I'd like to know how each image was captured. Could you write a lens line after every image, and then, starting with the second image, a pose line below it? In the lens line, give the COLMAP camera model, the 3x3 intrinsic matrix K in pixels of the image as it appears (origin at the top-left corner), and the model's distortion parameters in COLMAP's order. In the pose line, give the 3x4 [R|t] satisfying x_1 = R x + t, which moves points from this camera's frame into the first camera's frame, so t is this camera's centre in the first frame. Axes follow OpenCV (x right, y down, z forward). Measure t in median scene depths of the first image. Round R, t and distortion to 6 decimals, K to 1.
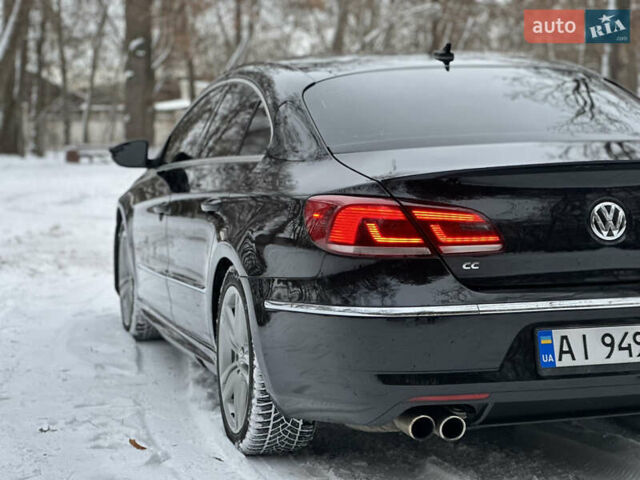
lens RADIAL K [[1286.2, 0, 320.0], [0, 1286.2, 240.0], [0, 0, 1]] dist [0.011671, 1.631416]
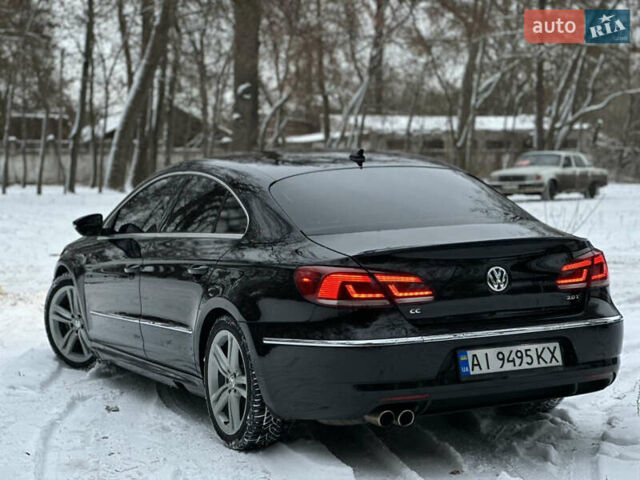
lens RADIAL K [[1286.2, 0, 320.0], [0, 1286.2, 240.0], [0, 0, 1]] dist [0.011671, 1.631416]
pose [[0.983671, -0.023277, 0.178464, -0.261286], [0.028456, 0.999243, -0.026520, -0.026584], [-0.177712, 0.031165, 0.983589, -0.480006]]
